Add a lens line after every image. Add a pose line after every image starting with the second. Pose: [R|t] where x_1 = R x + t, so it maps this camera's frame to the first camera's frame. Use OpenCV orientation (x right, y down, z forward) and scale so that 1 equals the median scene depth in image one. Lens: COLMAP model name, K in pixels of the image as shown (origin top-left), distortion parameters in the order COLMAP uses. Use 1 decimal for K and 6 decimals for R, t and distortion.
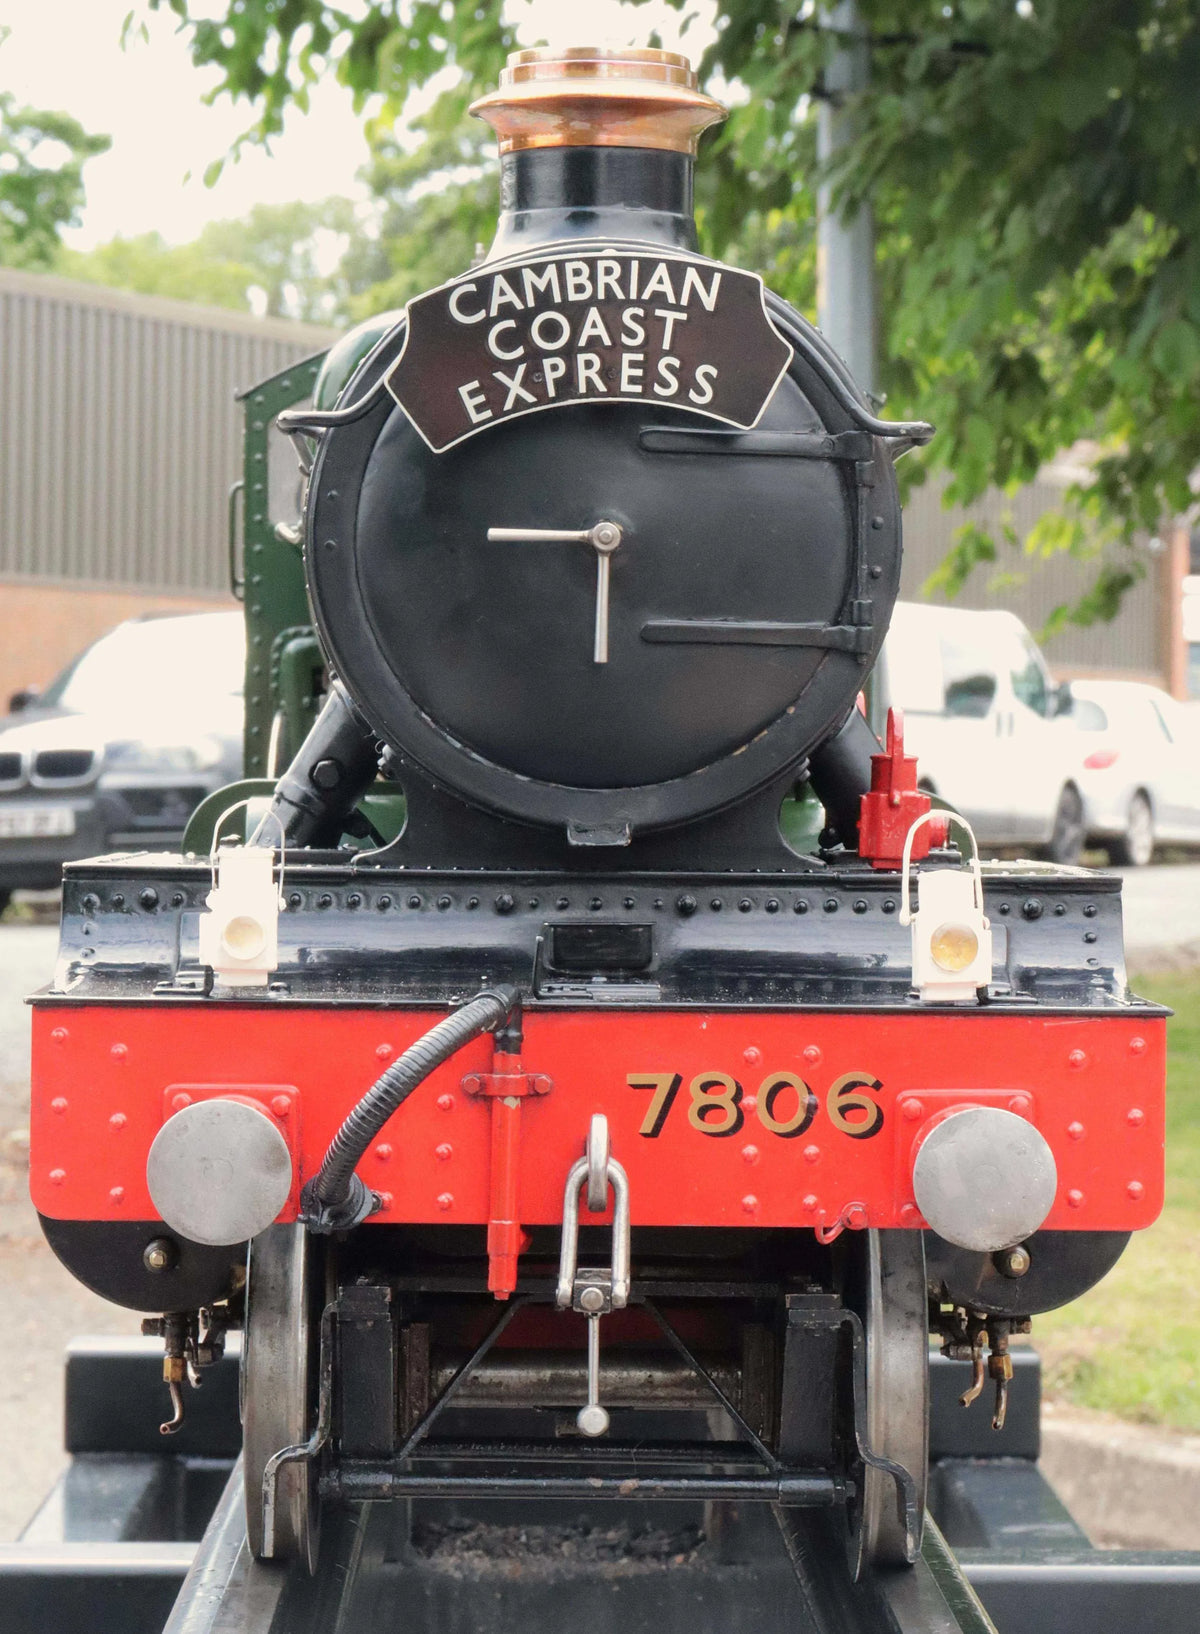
lens RADIAL K [[5127.4, 0, 600.3], [0, 5127.4, 813.0], [0, 0, 1]] dist [-0.201140, 0.000000]
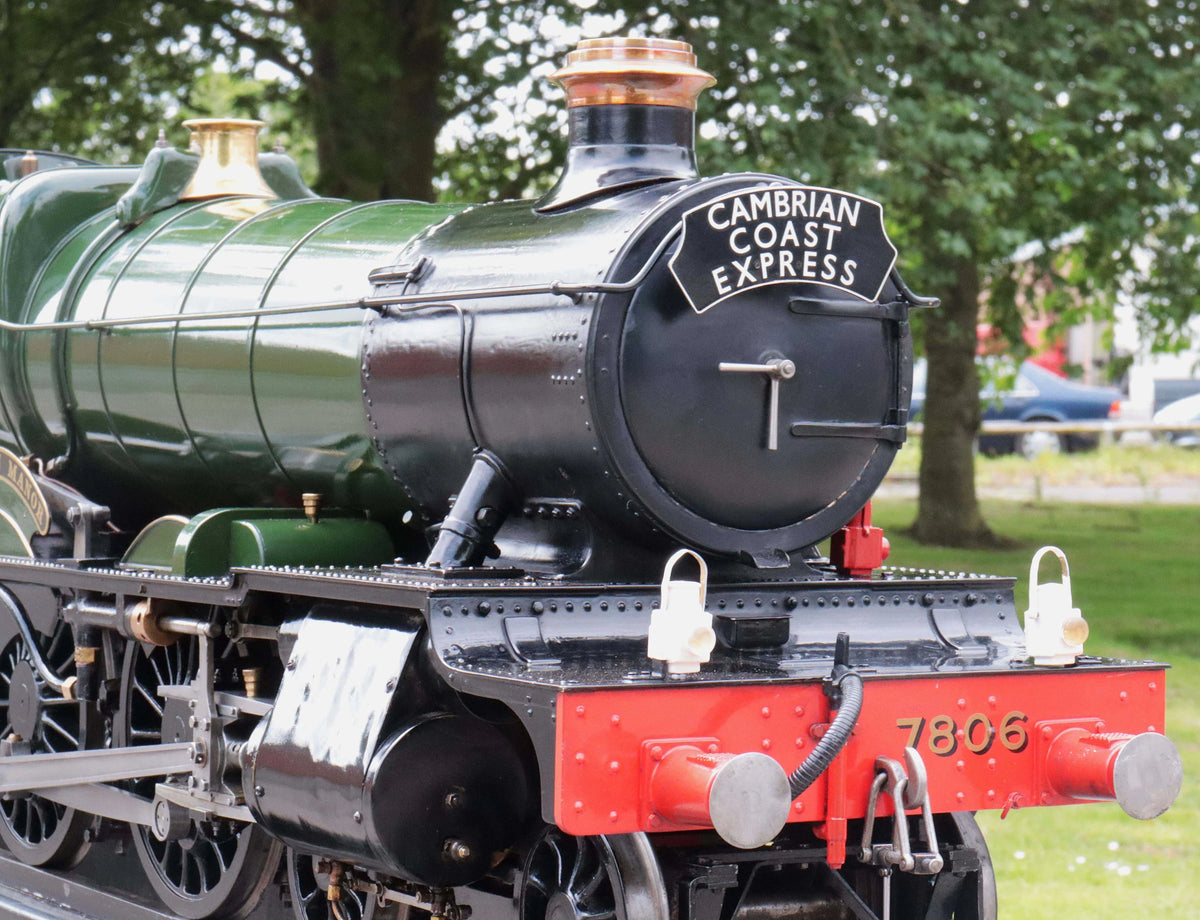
lens RADIAL K [[3253.2, 0, 698.2], [0, 3253.2, 412.5], [0, 0, 1]] dist [-0.140922, 0.000000]
pose [[0.863340, 0.001946, 0.504619, -0.521246], [0.001411, 0.999979, -0.006270, -0.034802], [-0.504621, 0.006125, 0.863319, 0.165306]]
